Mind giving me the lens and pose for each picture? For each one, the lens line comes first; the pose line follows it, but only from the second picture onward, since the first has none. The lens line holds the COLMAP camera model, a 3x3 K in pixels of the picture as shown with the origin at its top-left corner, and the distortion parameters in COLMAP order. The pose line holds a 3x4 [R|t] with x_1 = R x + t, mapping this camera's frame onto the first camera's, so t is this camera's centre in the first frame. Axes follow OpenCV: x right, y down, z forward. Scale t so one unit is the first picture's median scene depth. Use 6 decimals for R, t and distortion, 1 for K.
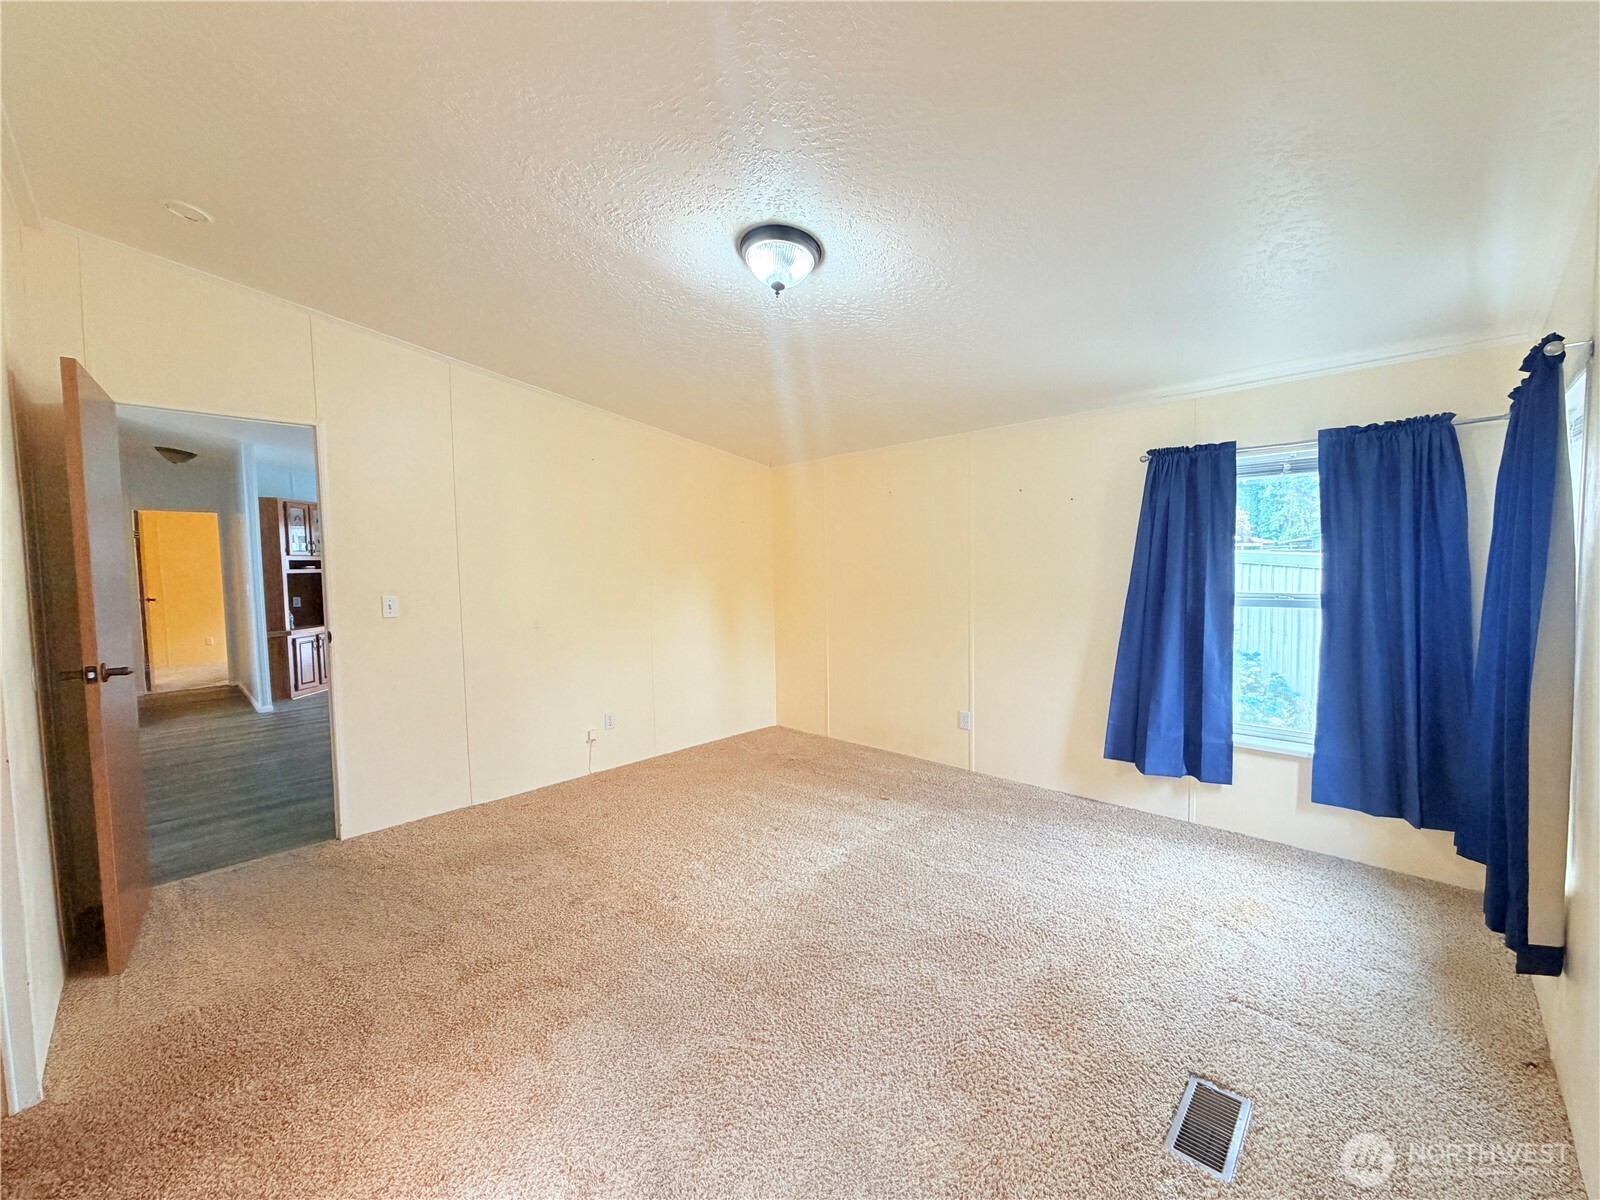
lens RADIAL K [[635.4, 0, 792.8], [0, 635.4, 599.3], [0, 0, 1]] dist [-0.000469, 0.000198]
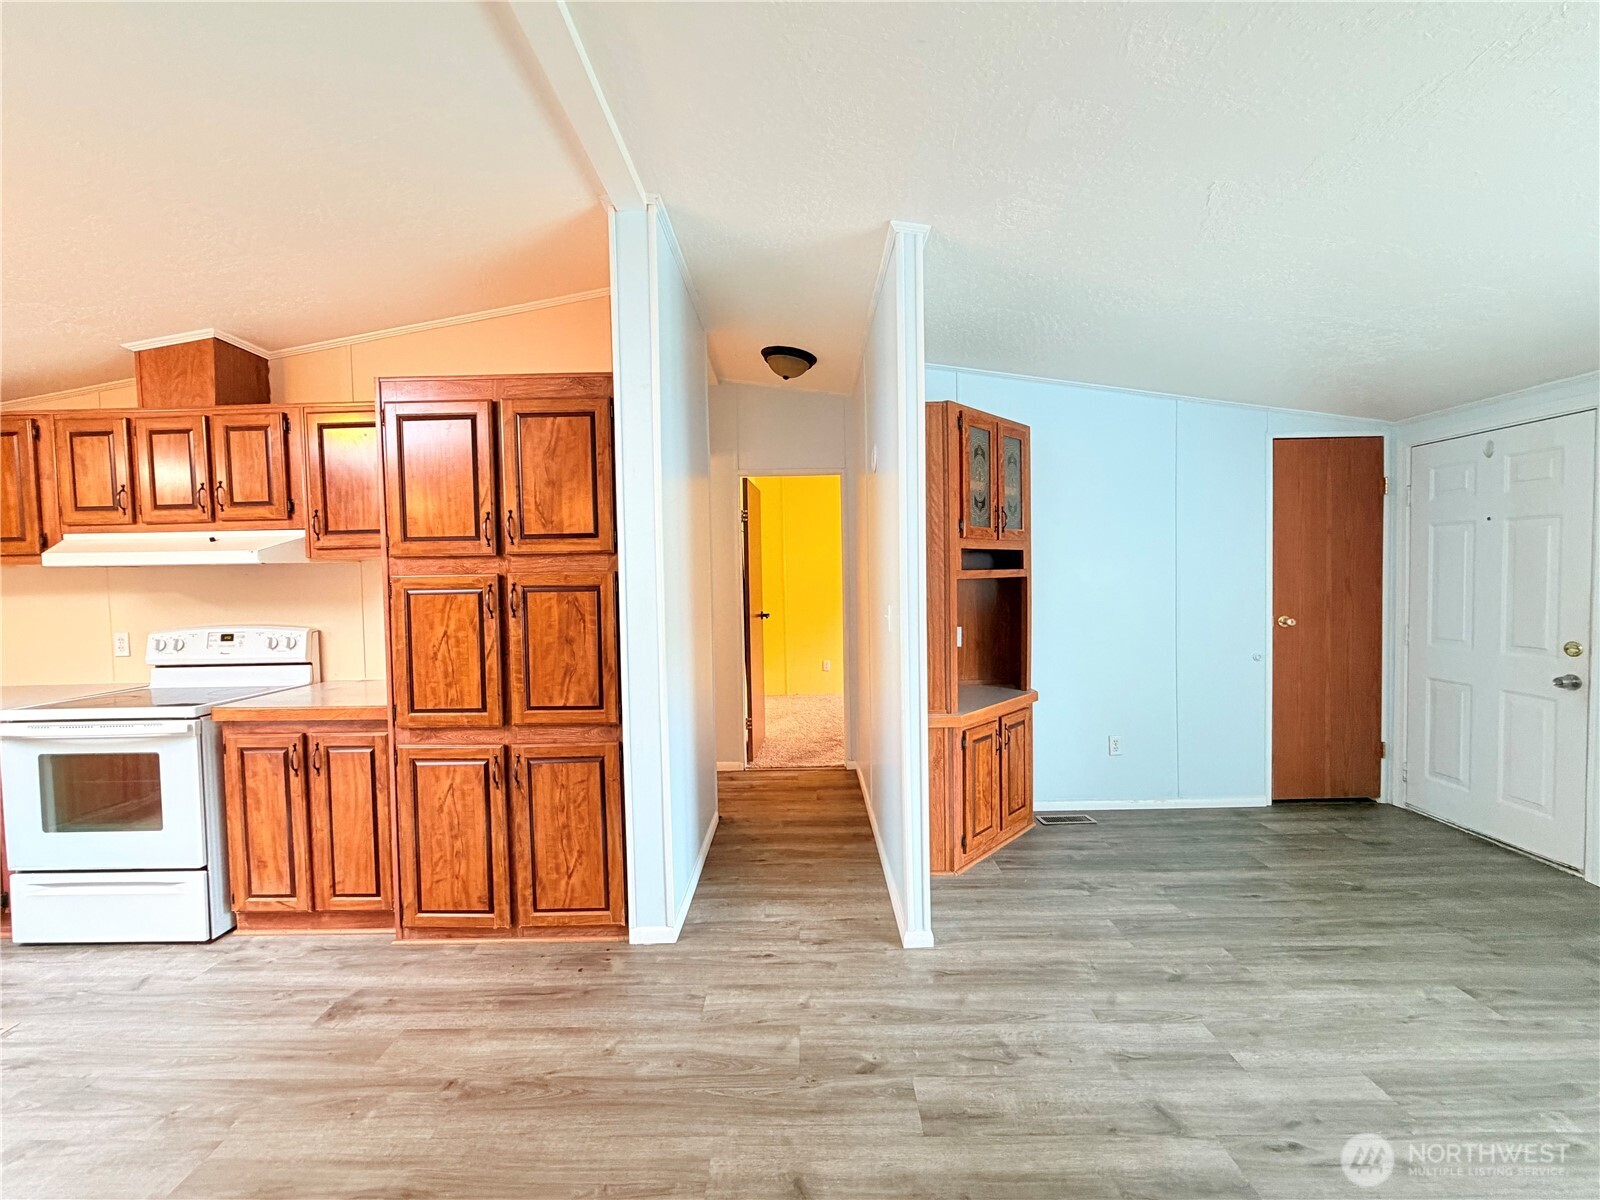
lens RADIAL K [[635.4, 0, 792.8], [0, 635.4, 599.3], [0, 0, 1]] dist [-0.000469, 0.000198]
pose [[0.688178, 0.030518, -0.724900, -0.536799], [-0.036029, 0.999320, 0.007866, -0.024767], [0.724647, 0.020704, 0.688809, 0.598957]]
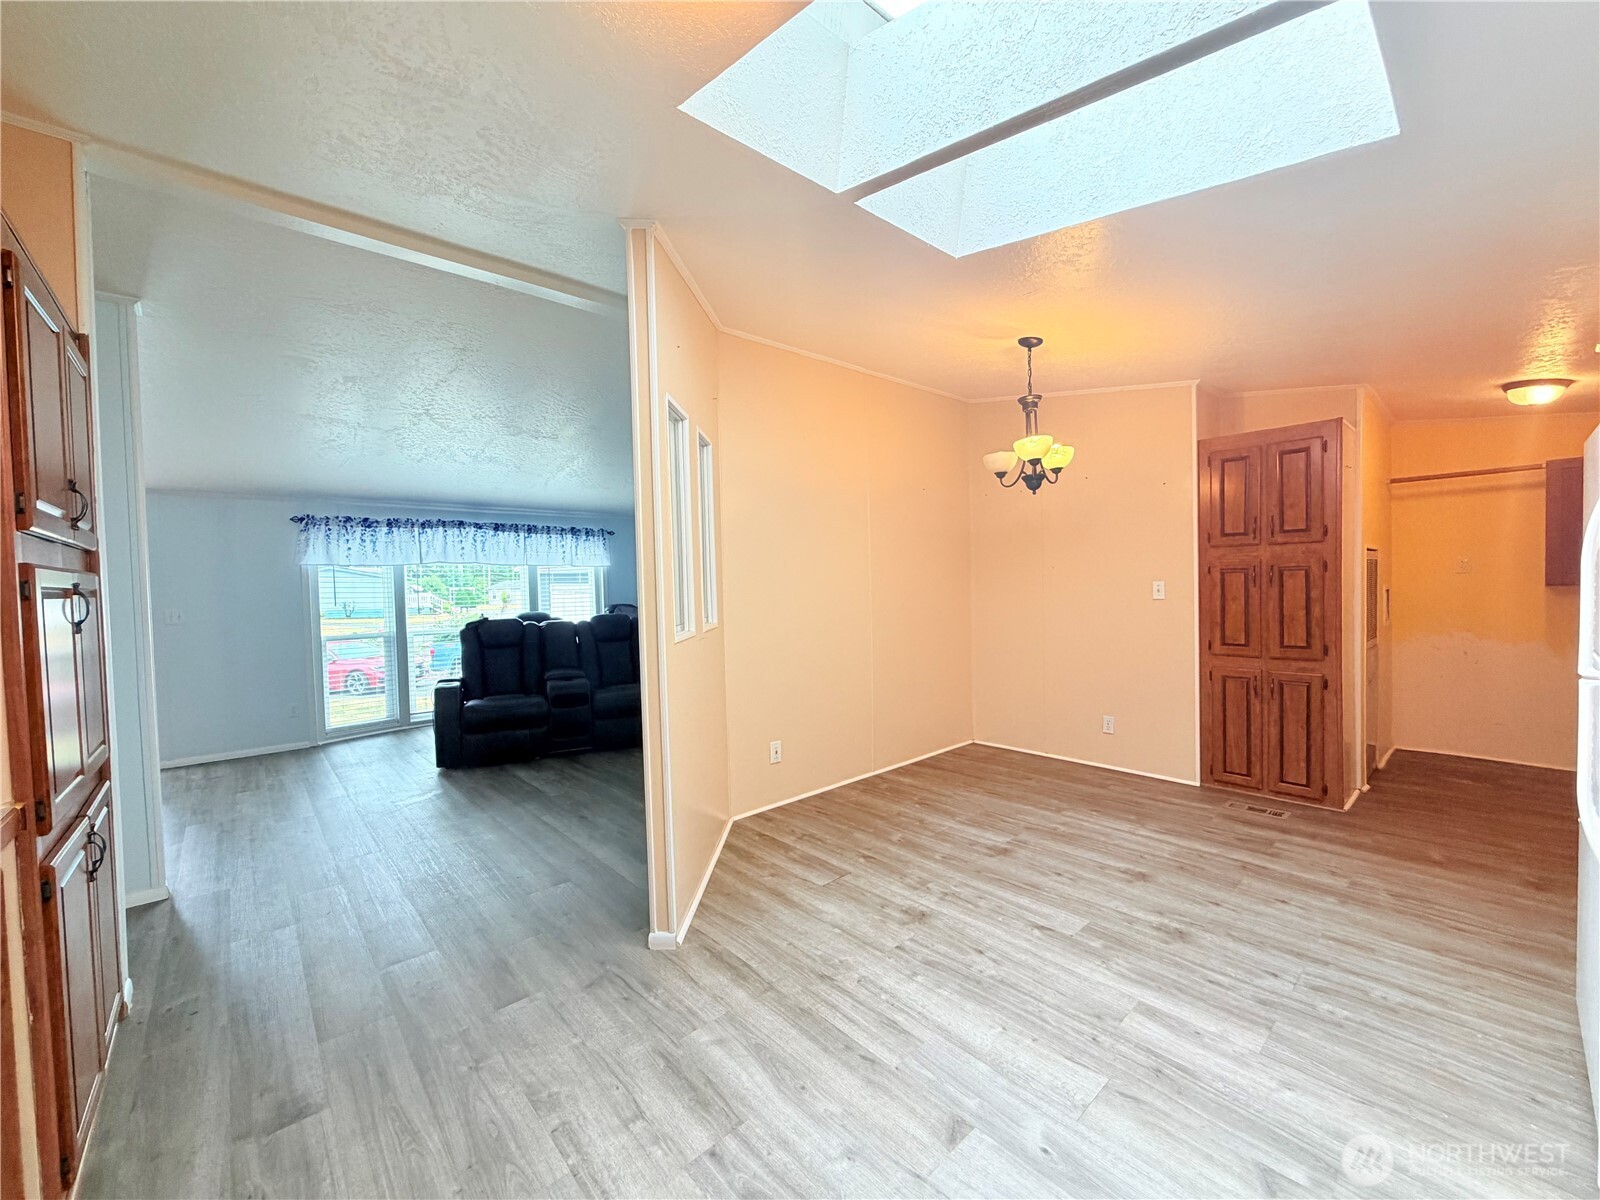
lens RADIAL K [[635.4, 0, 792.8], [0, 635.4, 599.3], [0, 0, 1]] dist [-0.000469, 0.000198]
pose [[0.074286, -0.011925, 0.997166, -1.091161], [0.083256, 0.996512, 0.005715, 0.000784], [-0.993756, 0.082596, 0.075019, 0.440768]]
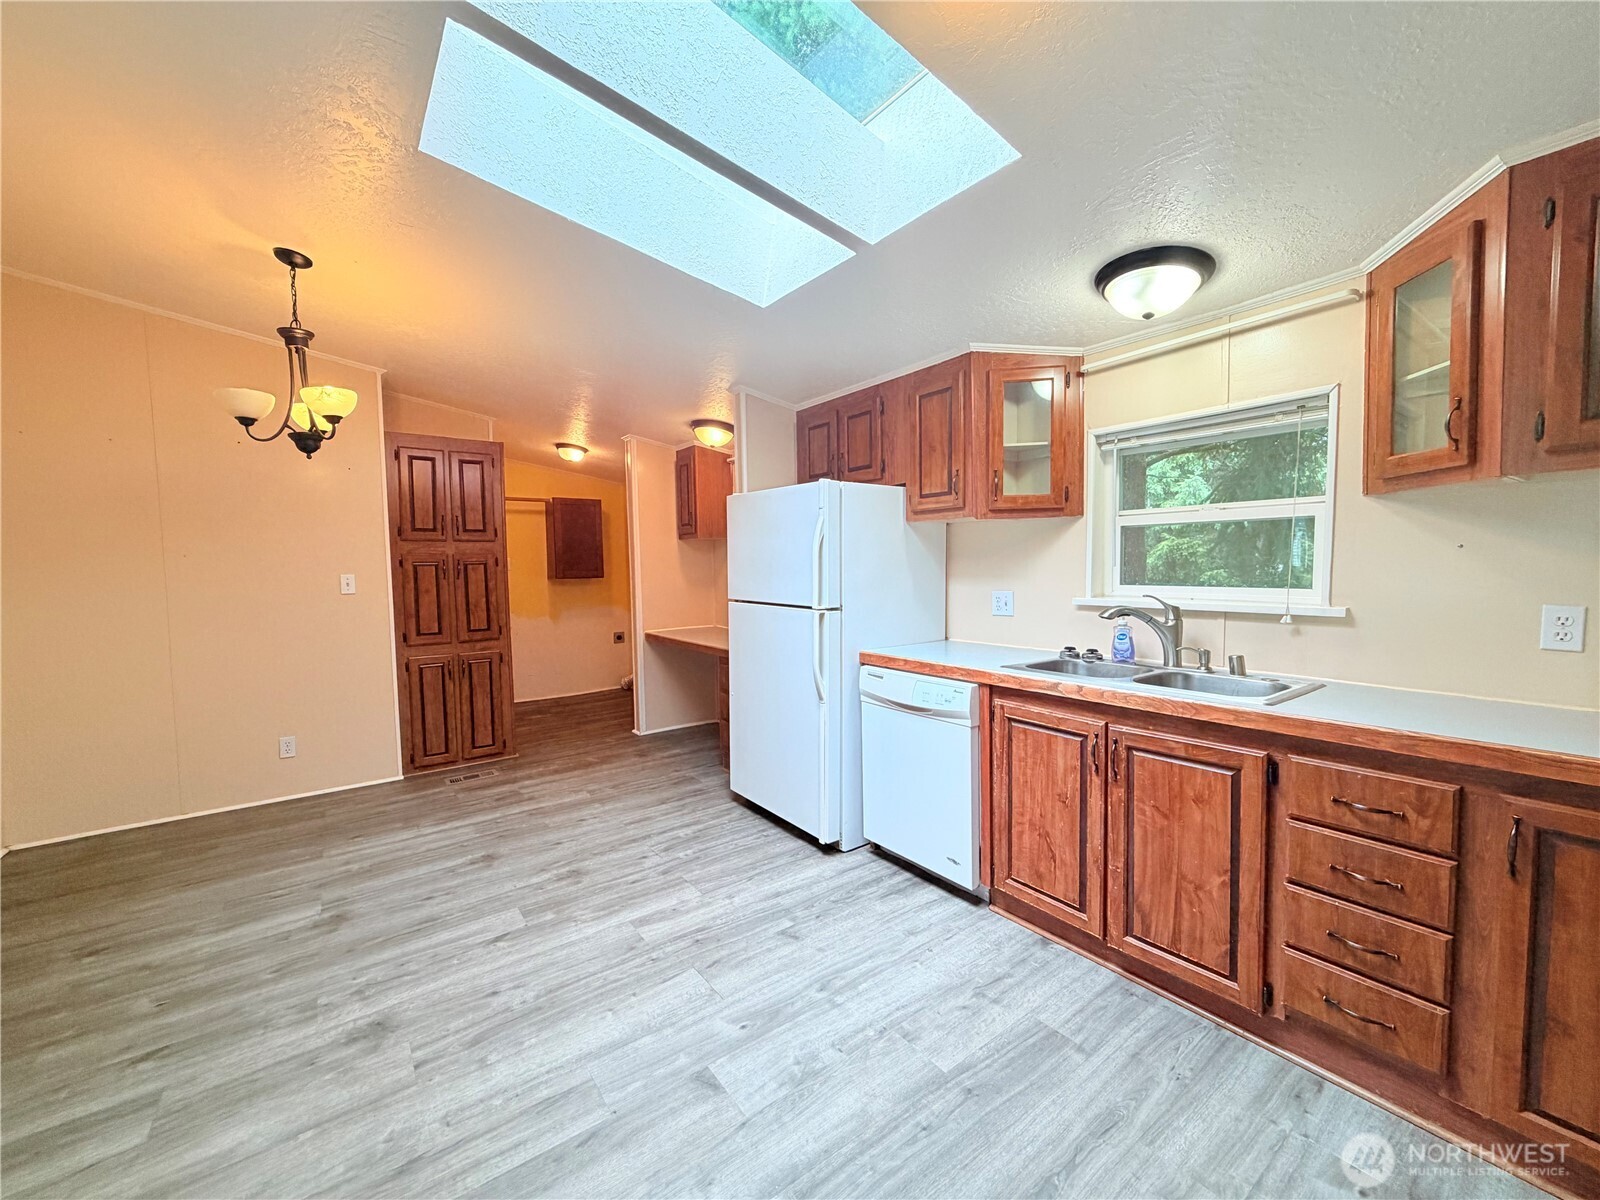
lens RADIAL K [[635.4, 0, 792.8], [0, 635.4, 599.3], [0, 0, 1]] dist [-0.000469, 0.000198]
pose [[-0.985276, 0.022920, 0.169425, -0.947484], [0.042280, 0.992858, 0.111559, -0.007345], [-0.165658, 0.117080, -0.979209, 0.611510]]
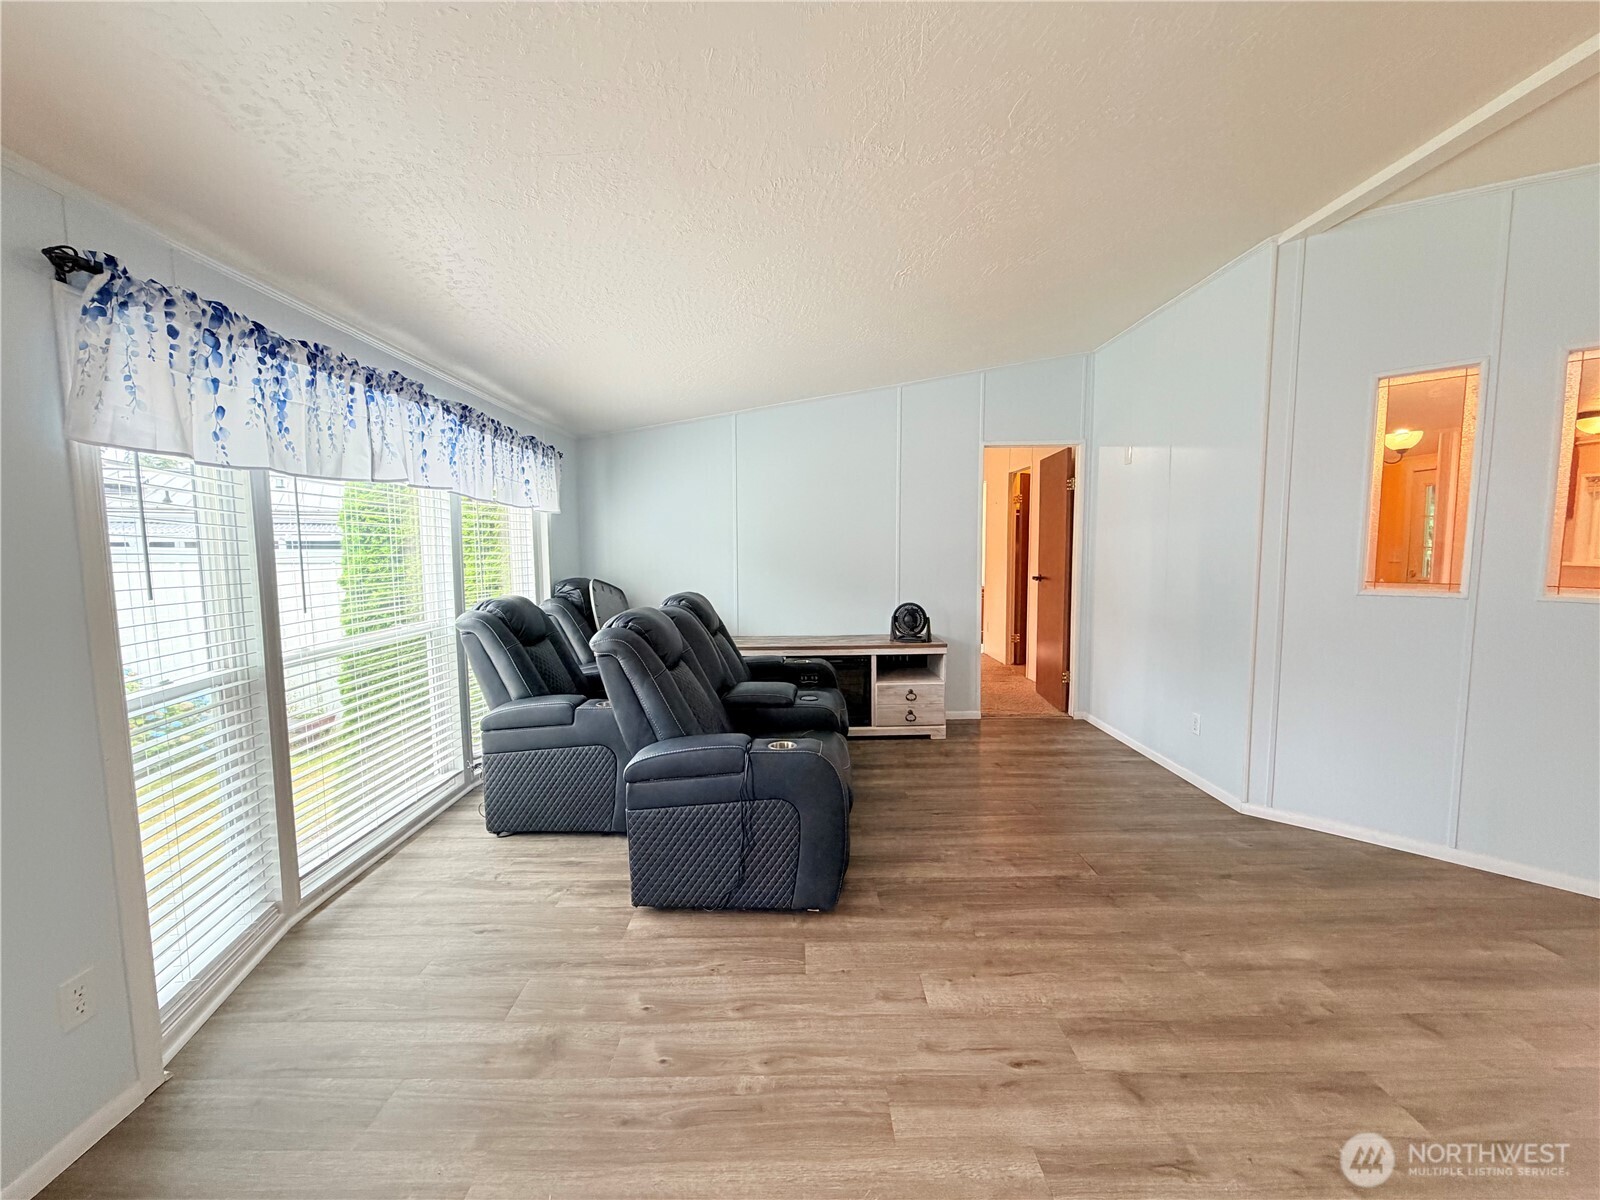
lens RADIAL K [[635.4, 0, 792.8], [0, 635.4, 599.3], [0, 0, 1]] dist [-0.000469, 0.000198]
pose [[-0.698952, -0.040036, 0.714047, -0.671358], [0.062419, 0.991207, 0.116676, -0.046761], [-0.712440, 0.126121, -0.690307, 1.067057]]
